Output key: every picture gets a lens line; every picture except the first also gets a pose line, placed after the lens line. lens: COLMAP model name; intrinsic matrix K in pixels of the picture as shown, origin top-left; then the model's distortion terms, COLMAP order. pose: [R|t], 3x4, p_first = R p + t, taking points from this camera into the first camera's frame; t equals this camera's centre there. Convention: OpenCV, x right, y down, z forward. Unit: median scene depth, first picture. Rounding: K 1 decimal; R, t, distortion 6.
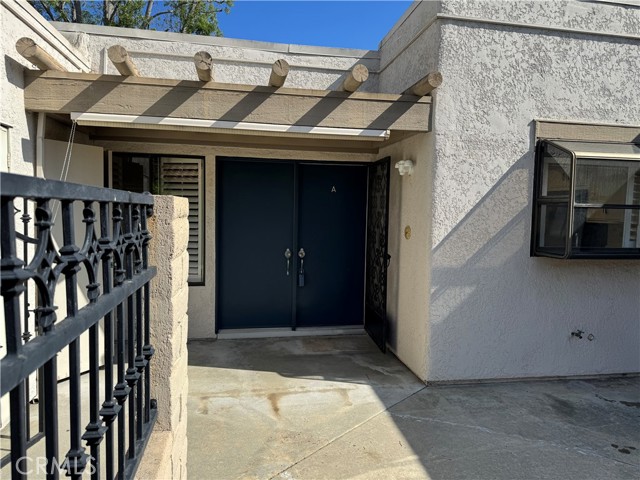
lens RADIAL K [[452.0, 0, 324.6], [0, 452.0, 238.7], [0, 0, 1]] dist [0.031063, -0.037032]
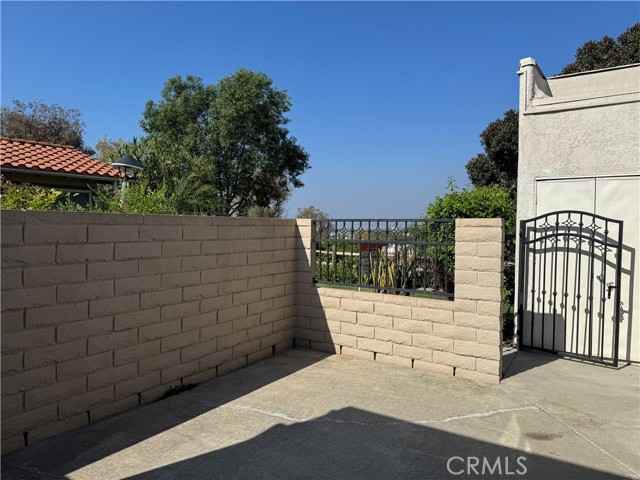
lens RADIAL K [[452.0, 0, 309.9], [0, 452.0, 239.1], [0, 0, 1]] dist [0.031063, -0.037032]
pose [[-0.703137, -0.004691, -0.711039, 0.967026], [-0.070958, 0.995450, 0.063602, -0.034162], [0.707505, 0.095175, -0.700270, 0.979689]]
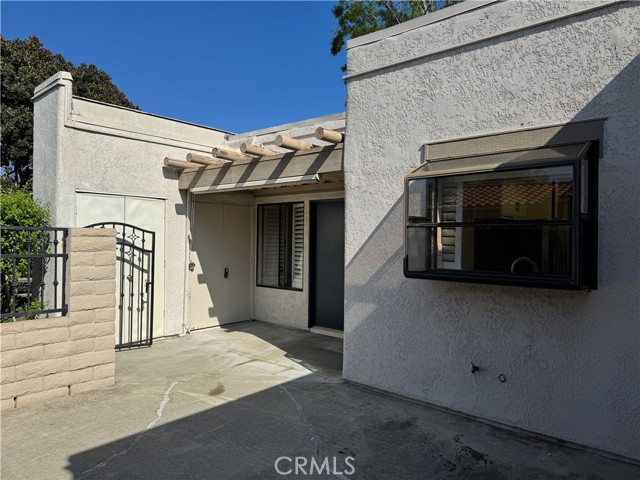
lens RADIAL K [[452.0, 0, 325.1], [0, 452.0, 240.4], [0, 0, 1]] dist [0.031063, -0.037032]
pose [[0.627609, -0.013656, -0.778409, 1.128008], [-0.047532, 0.997309, -0.055820, 0.024366], [0.777076, 0.072032, 0.625271, 0.204674]]
